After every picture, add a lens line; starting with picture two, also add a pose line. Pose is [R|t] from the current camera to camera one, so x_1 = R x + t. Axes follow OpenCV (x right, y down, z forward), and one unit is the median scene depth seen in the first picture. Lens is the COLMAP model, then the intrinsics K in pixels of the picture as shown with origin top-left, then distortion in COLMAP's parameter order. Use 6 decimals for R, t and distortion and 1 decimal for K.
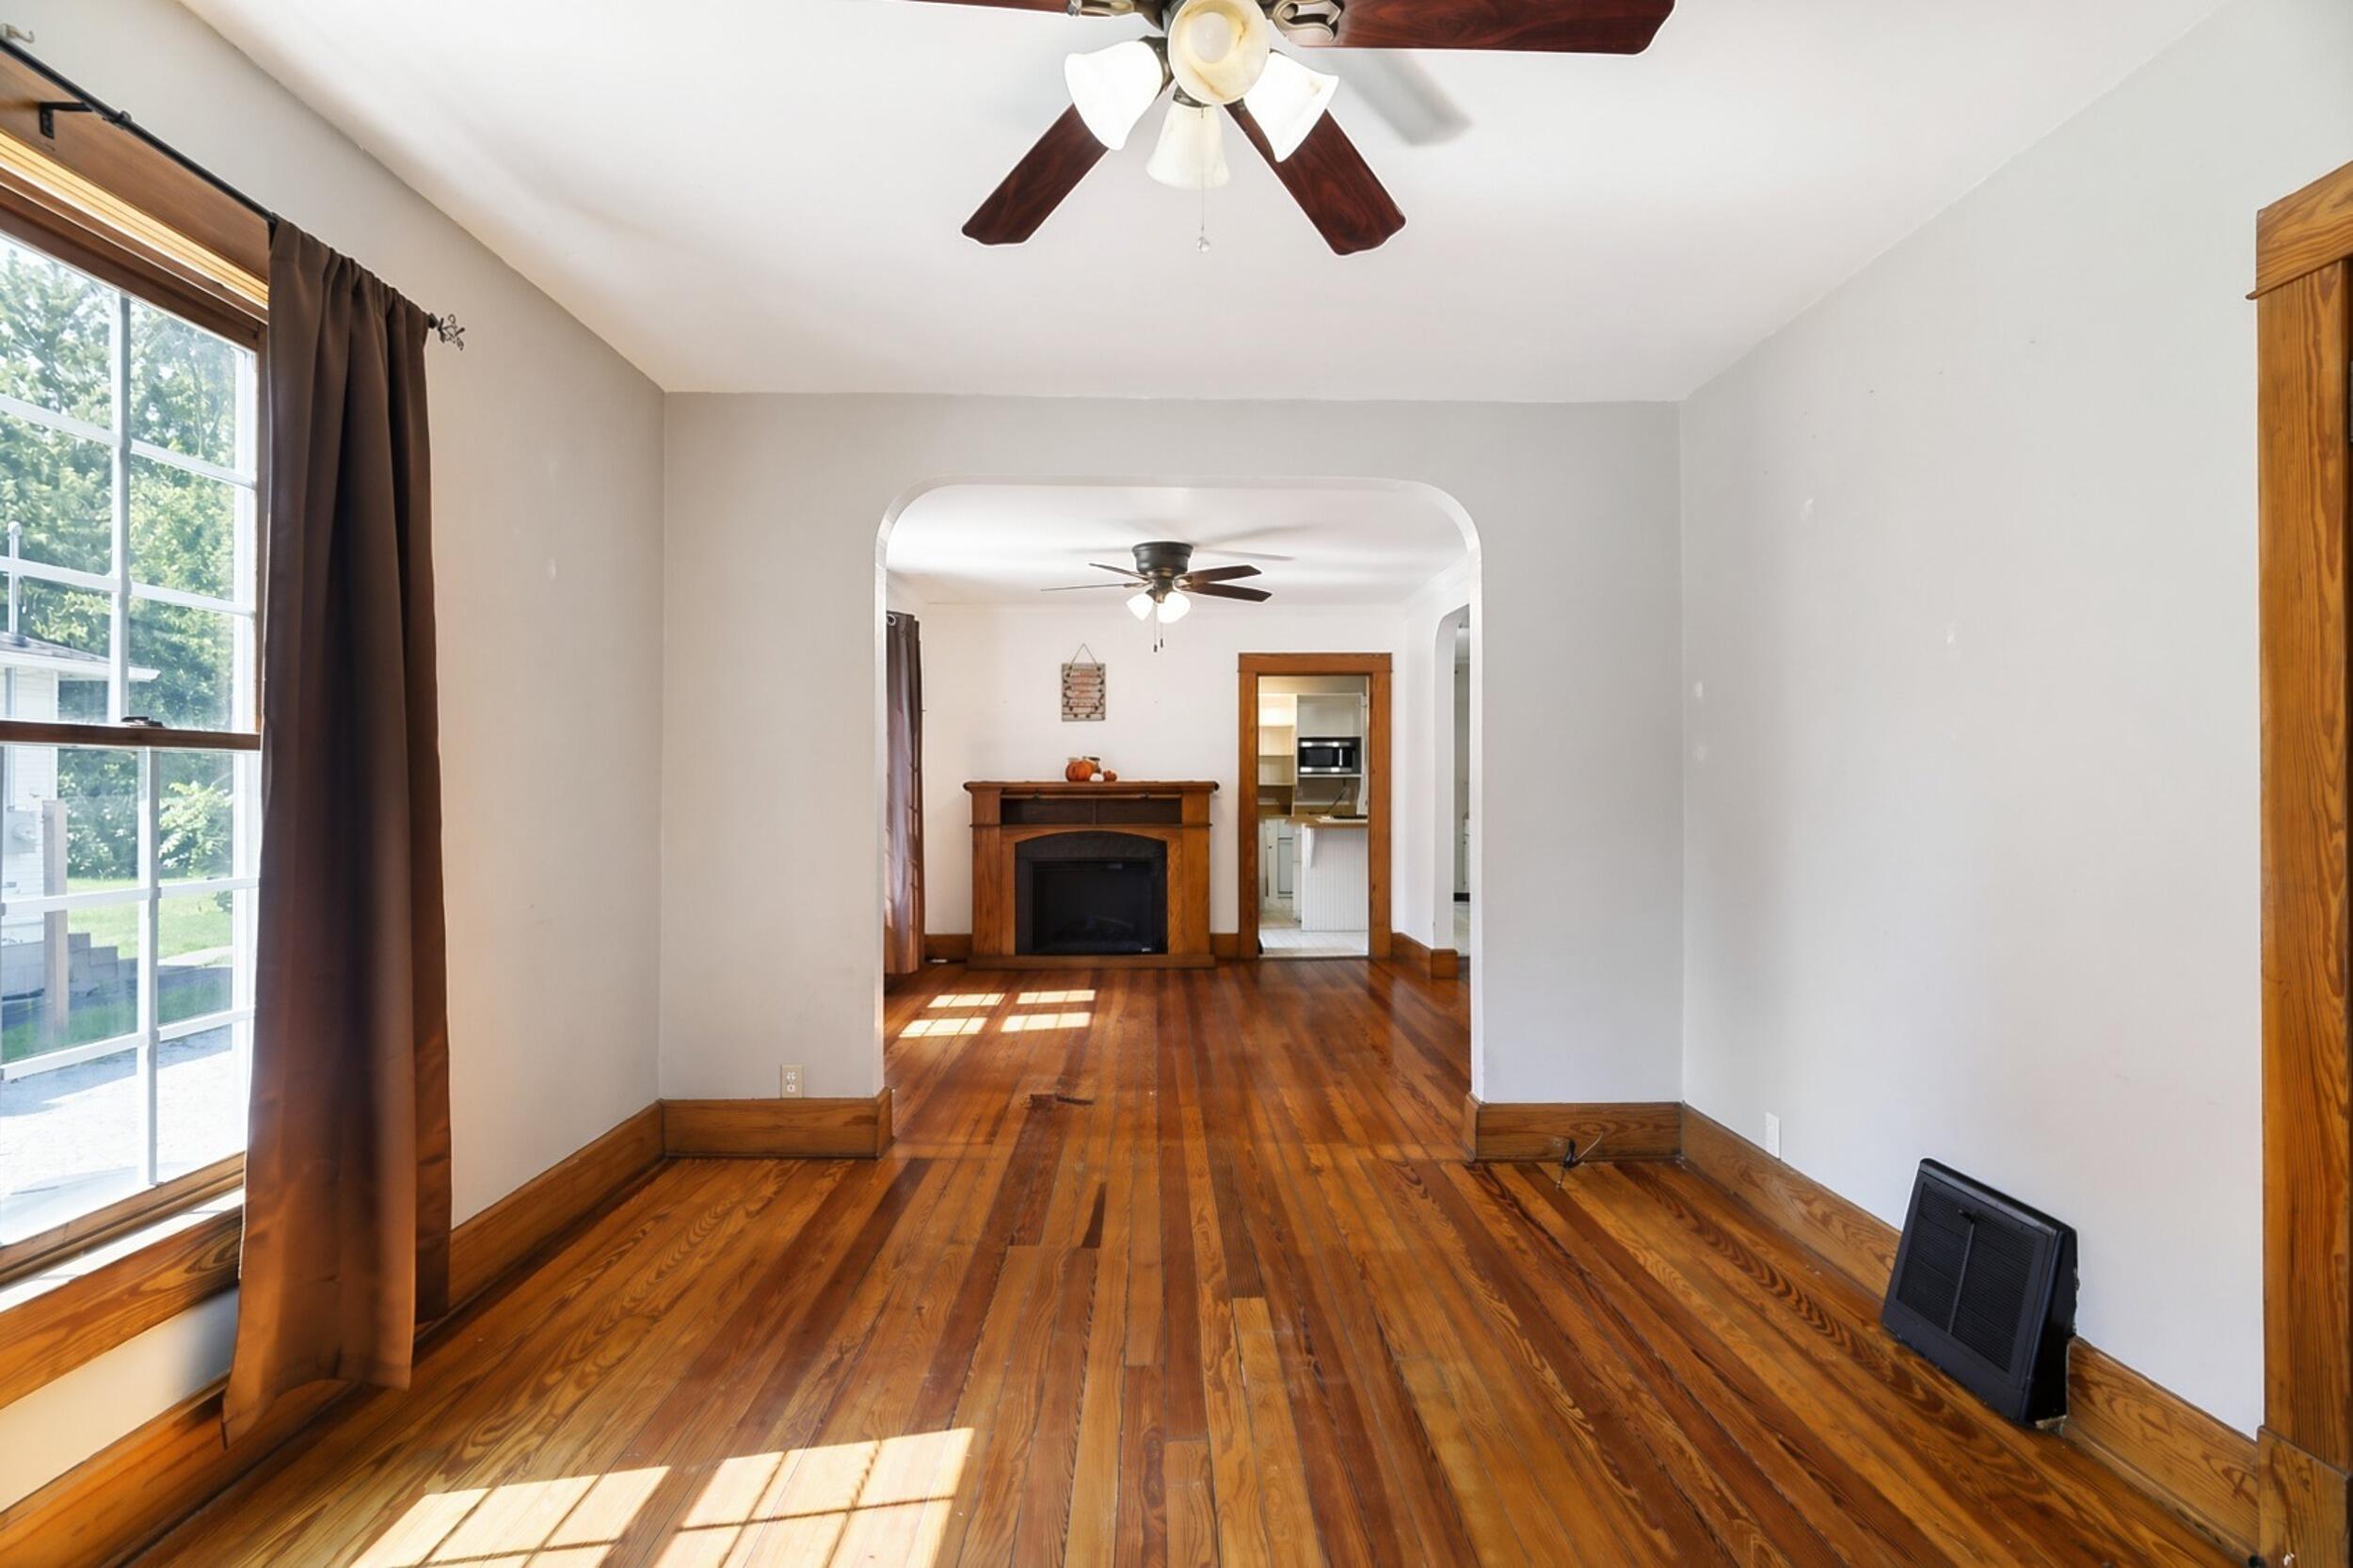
lens RADIAL K [[1116.3, 0, 1155.7], [0, 1116.3, 790.5], [0, 0, 1]] dist [-0.012579, 0.002766]
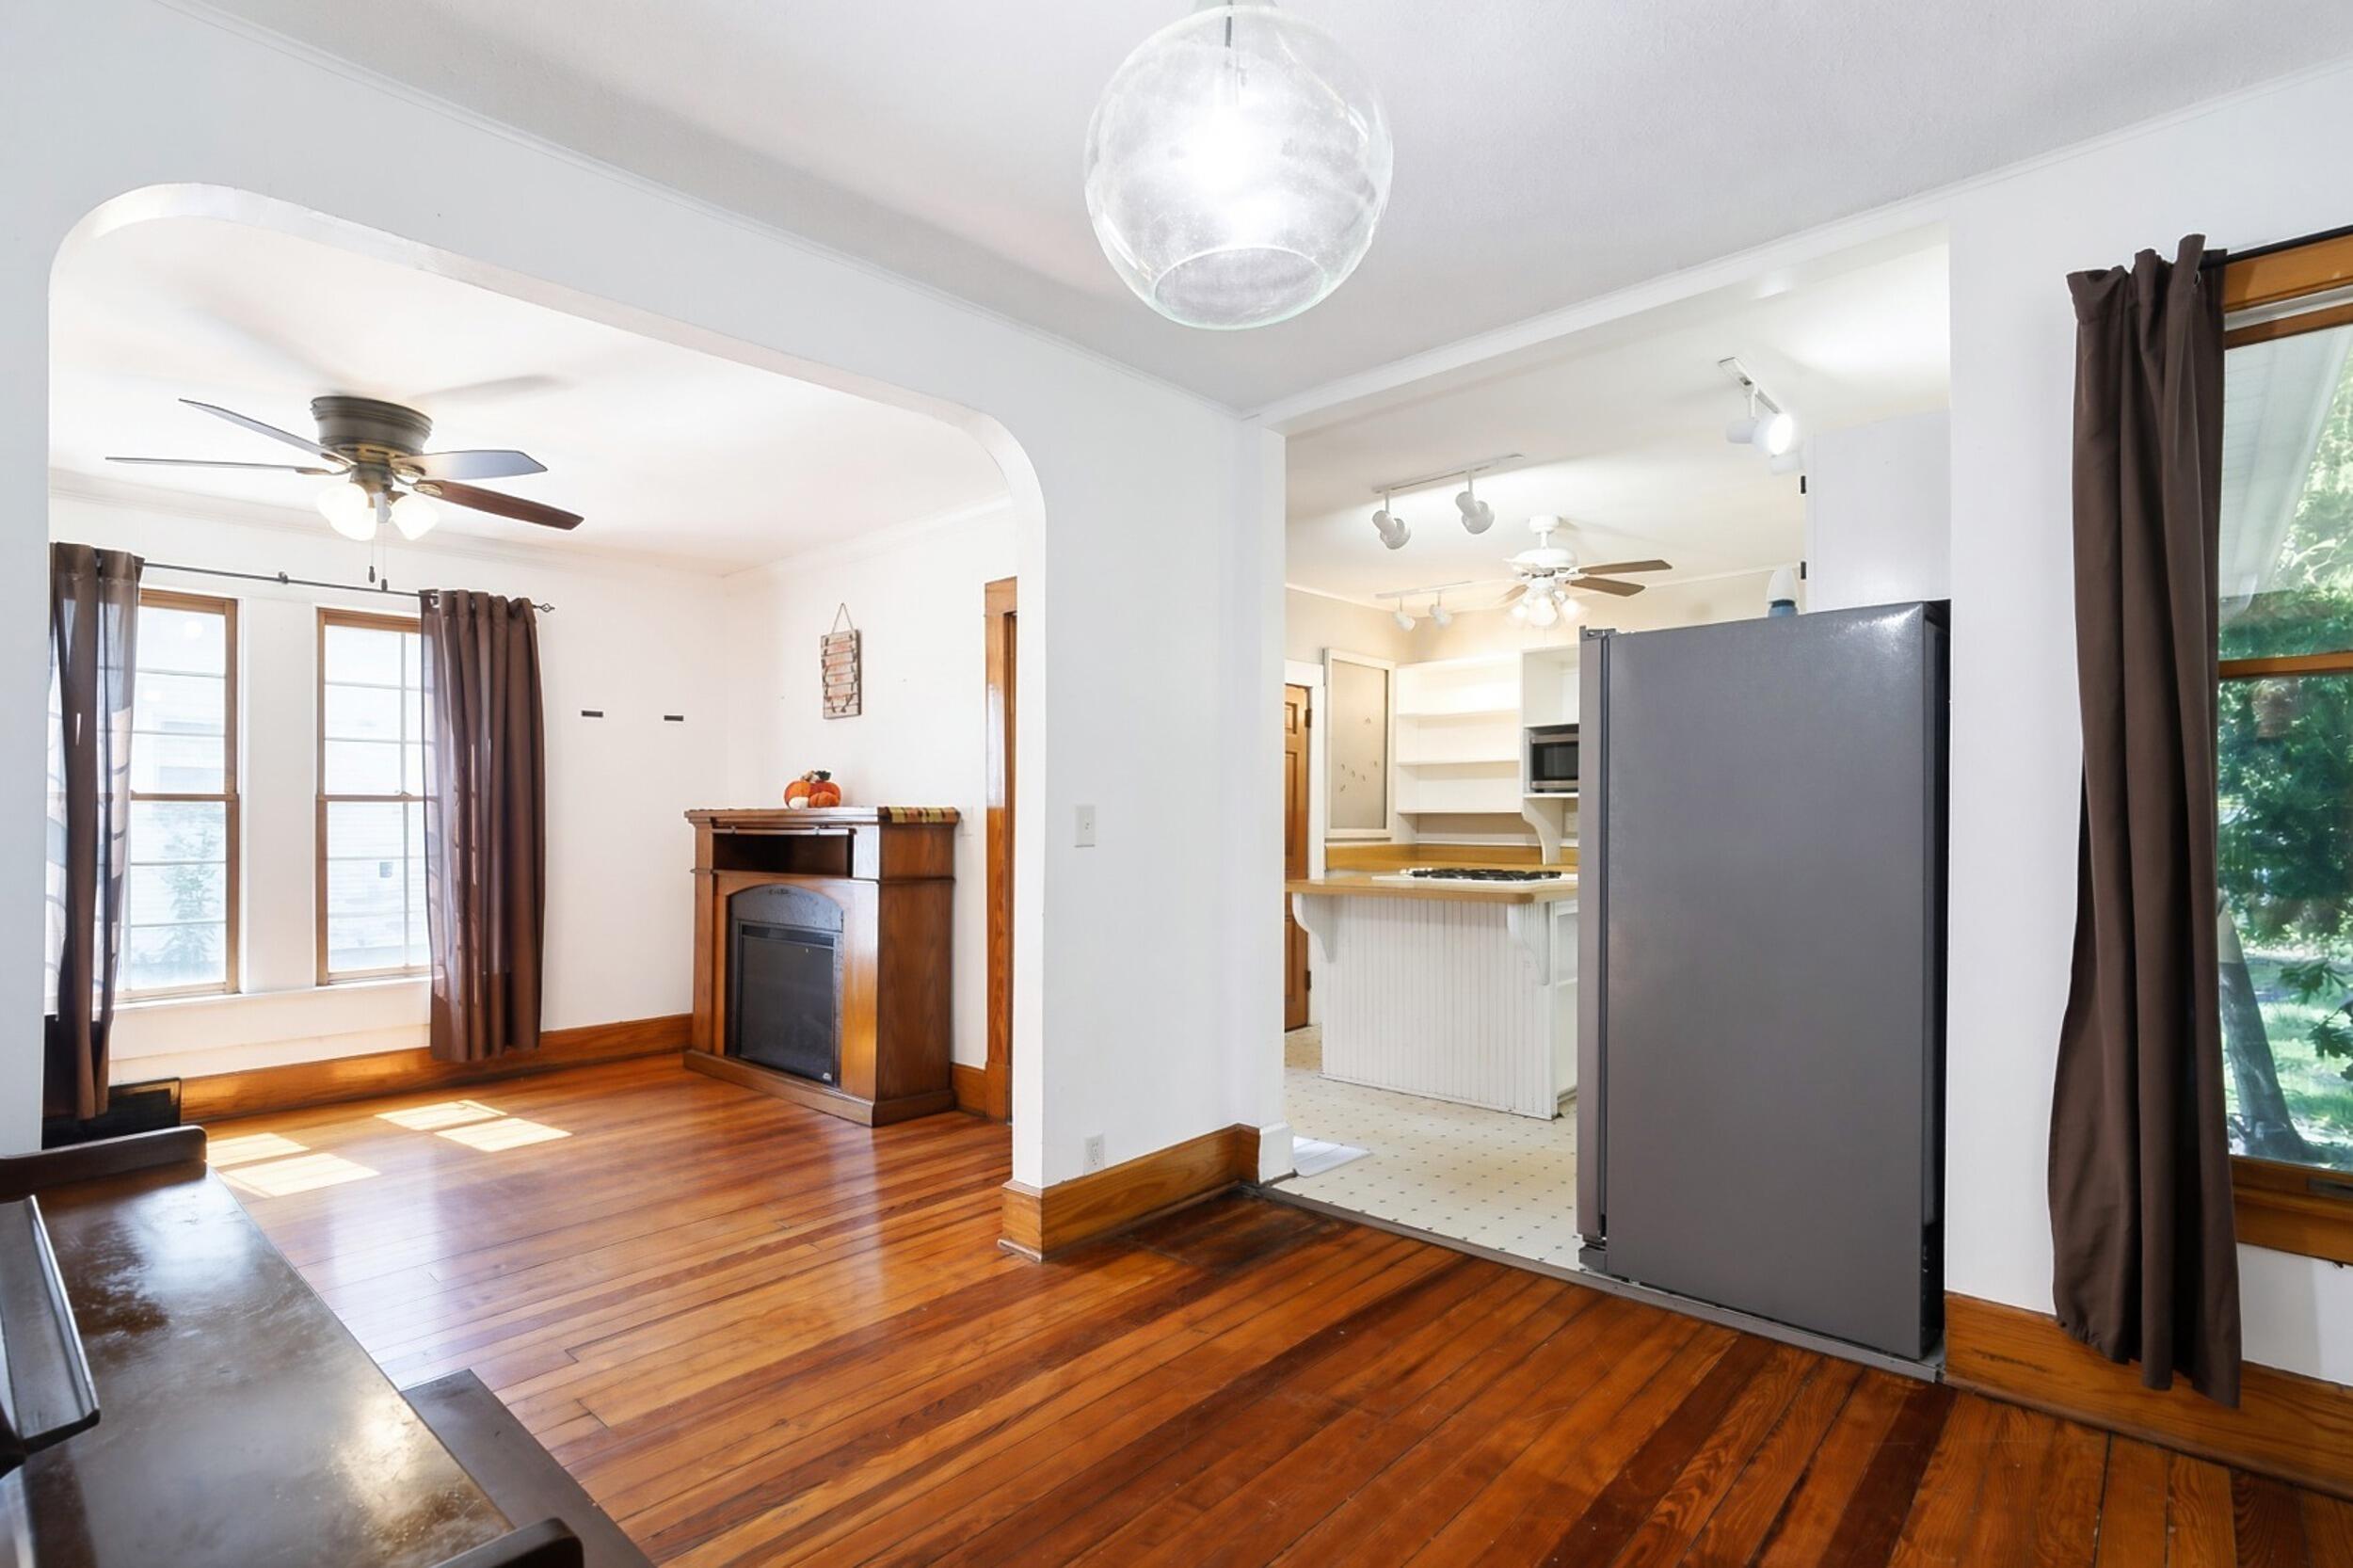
lens RADIAL K [[1116.3, 0, 1166.8], [0, 1116.3, 818.3], [0, 0, 1]] dist [-0.012579, 0.002766]
pose [[0.734580, 0.002312, -0.678518, 1.320636], [-0.001015, 0.999997, 0.002309, -0.010036], [0.678521, -0.001008, 0.734580, 1.587077]]
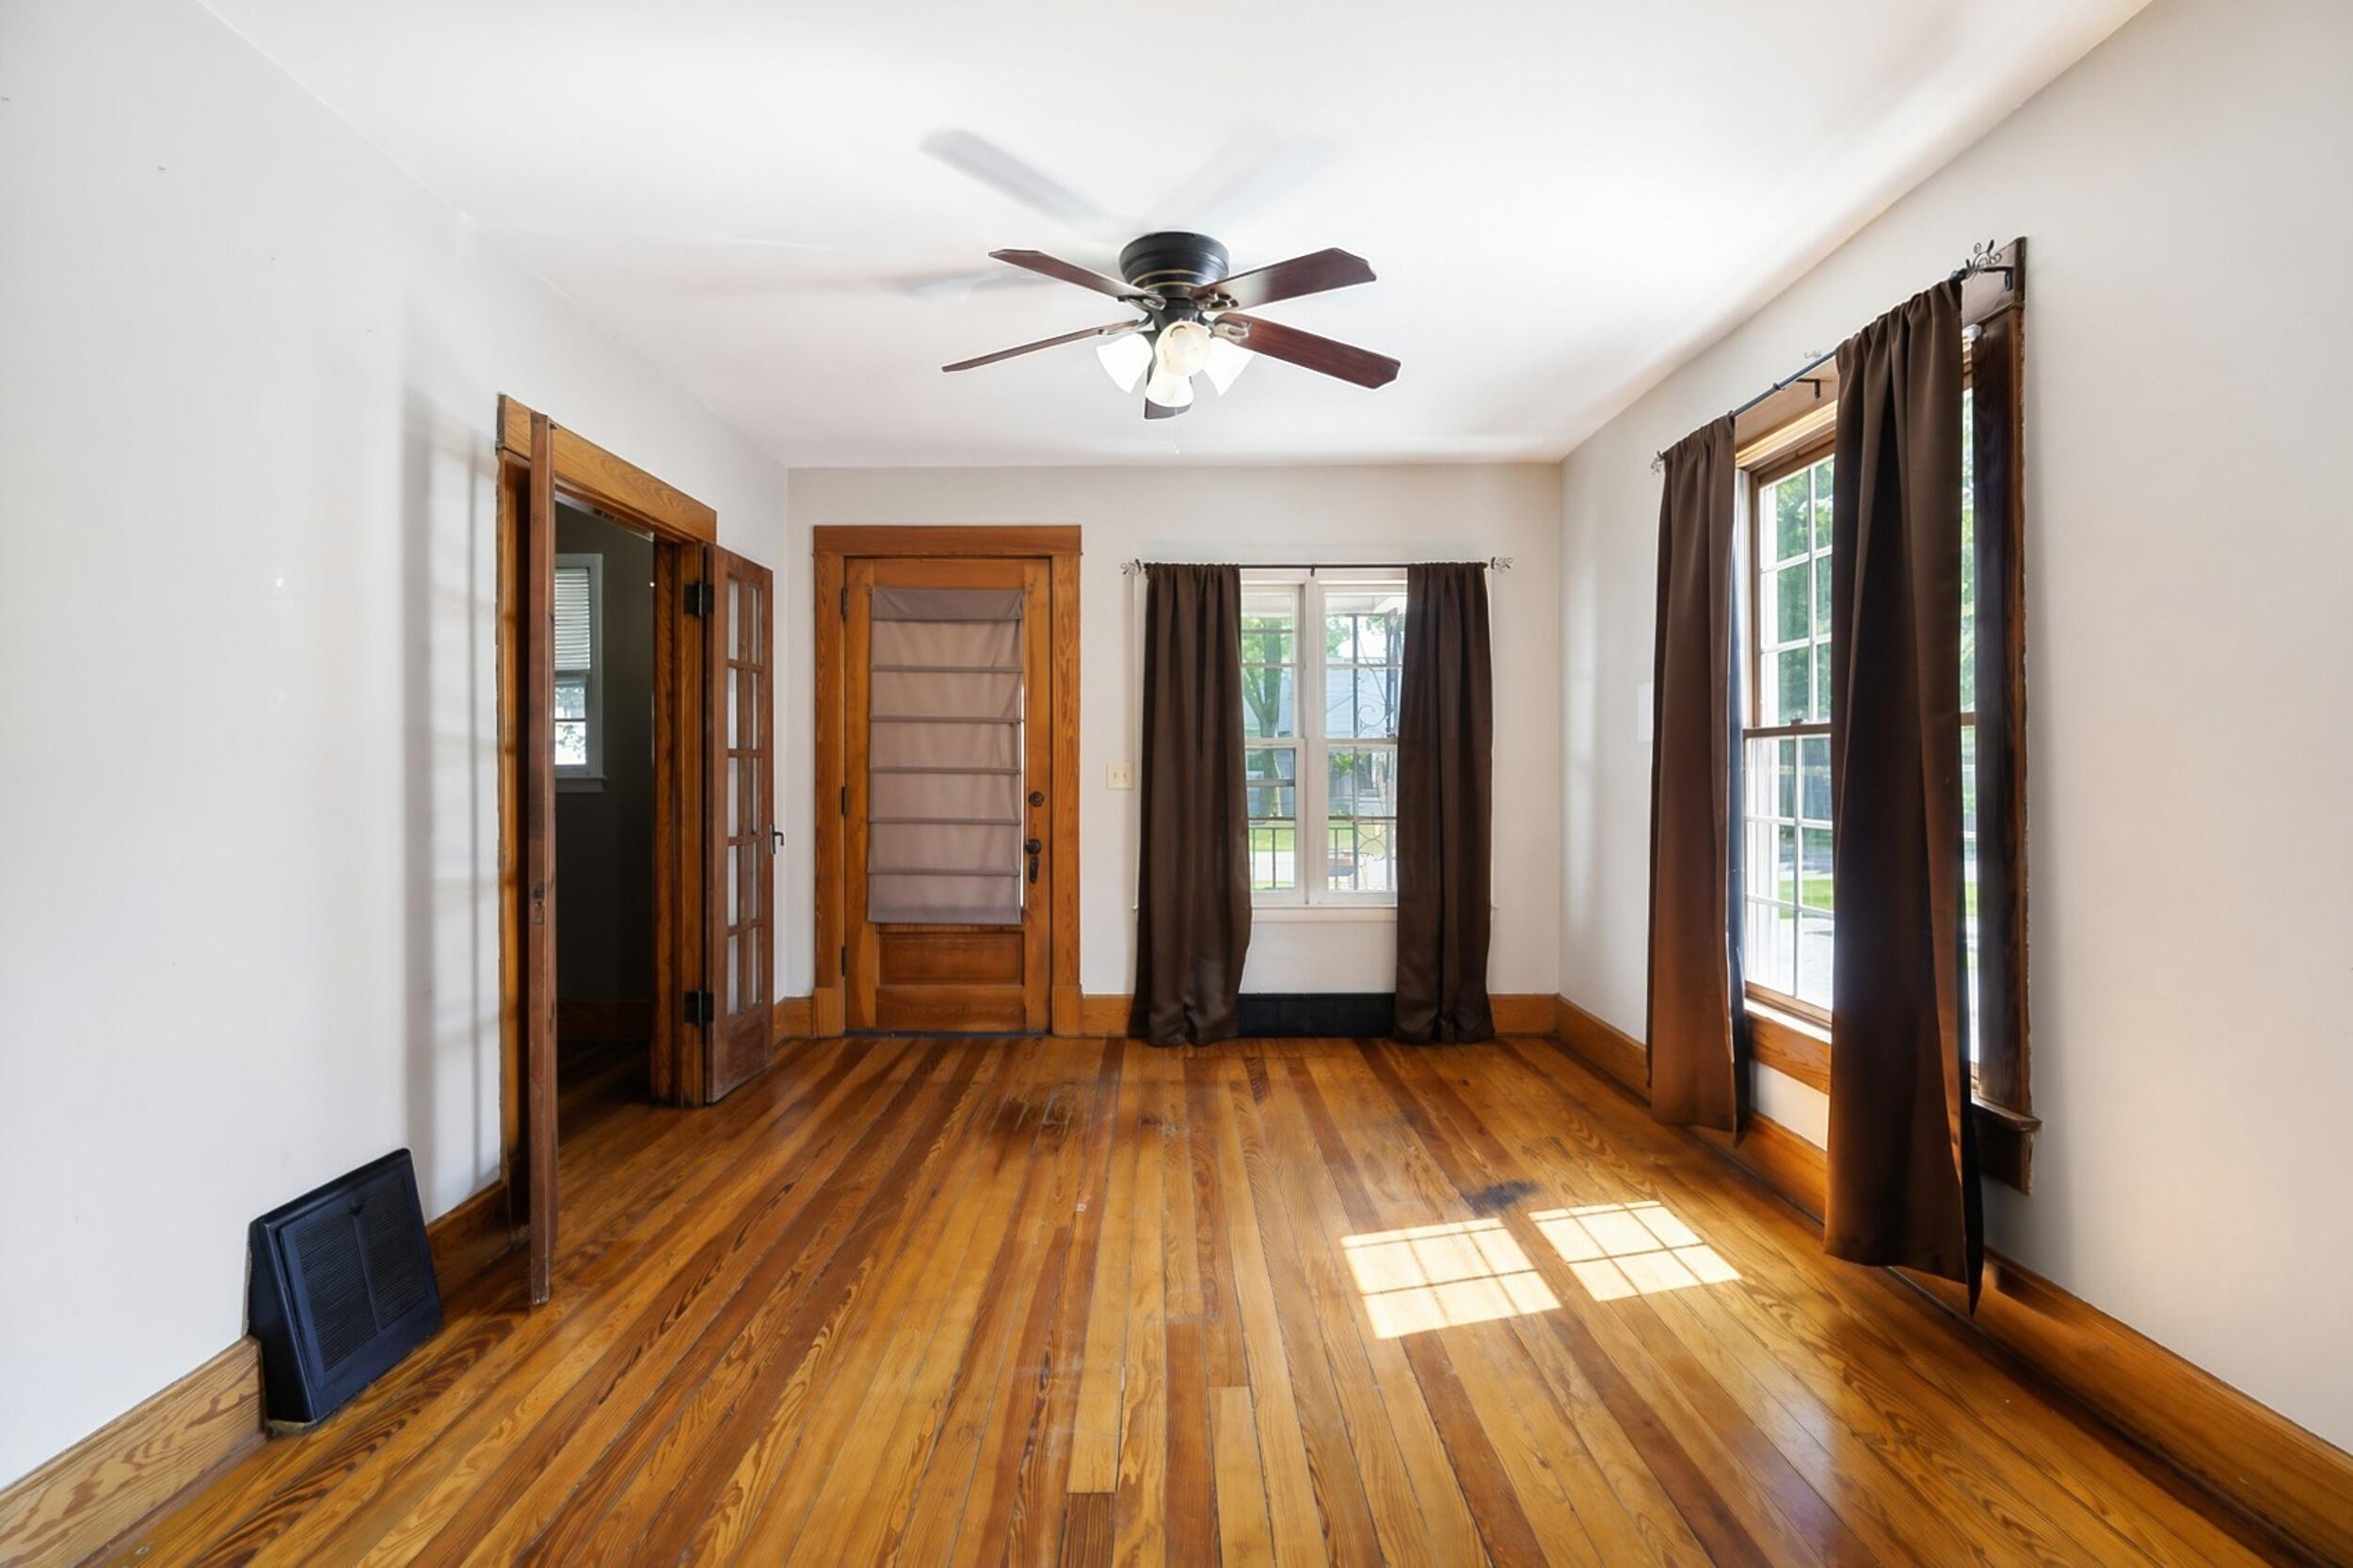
lens RADIAL K [[1116.3, 0, 1154.1], [0, 1116.3, 783.9], [0, 0, 1]] dist [-0.012579, 0.002766]
pose [[-0.999973, 0.000420, 0.007293, 0.033286], [0.000529, 0.999887, 0.015049, 0.004653], [-0.007286, 0.015052, -0.999860, 1.433714]]
